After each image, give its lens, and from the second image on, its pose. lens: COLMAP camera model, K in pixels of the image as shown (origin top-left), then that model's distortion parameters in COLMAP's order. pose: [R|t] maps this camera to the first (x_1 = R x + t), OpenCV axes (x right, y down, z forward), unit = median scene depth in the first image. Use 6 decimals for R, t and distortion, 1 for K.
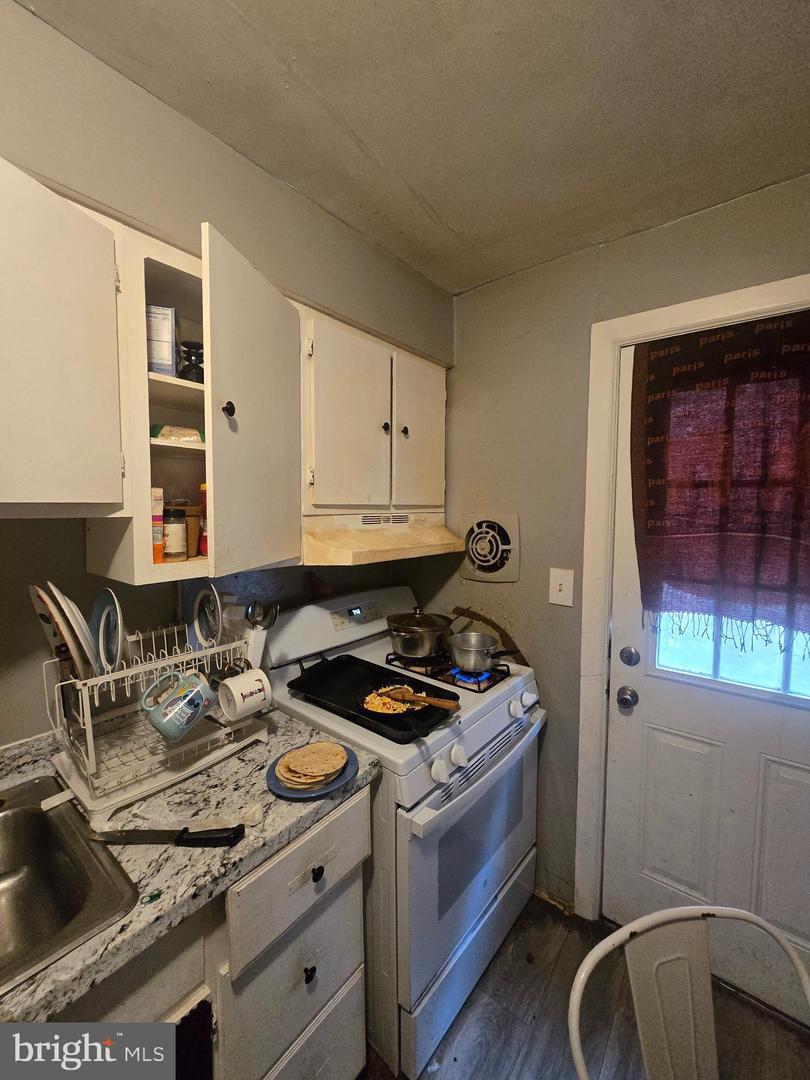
lens RADIAL K [[439.4, 0, 405.3], [0, 439.4, 537.0], [0, 0, 1]] dist [-0.002551, 0.000182]
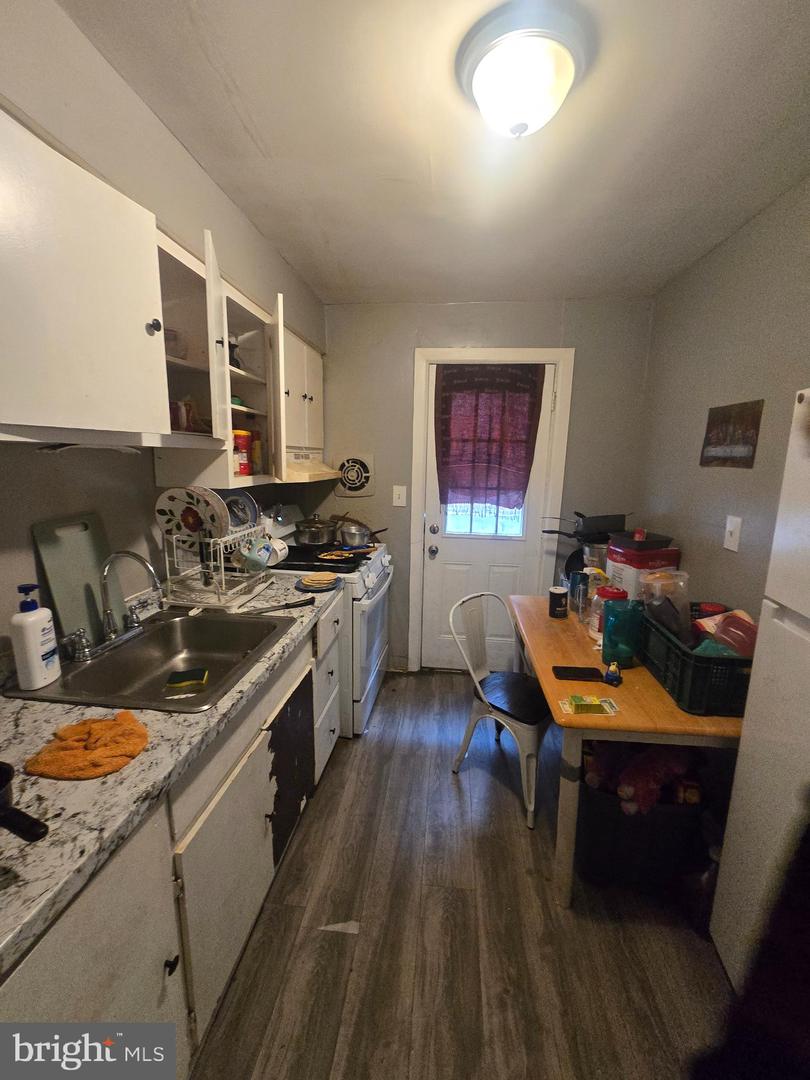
lens RADIAL K [[439.4, 0, 405.8], [0, 439.4, 538.6], [0, 0, 1]] dist [-0.002551, 0.000182]
pose [[0.848503, -0.084662, 0.522374, -0.681807], [0.020291, 0.991599, 0.127750, 0.068754], [-0.528801, -0.097797, 0.843093, -0.639716]]
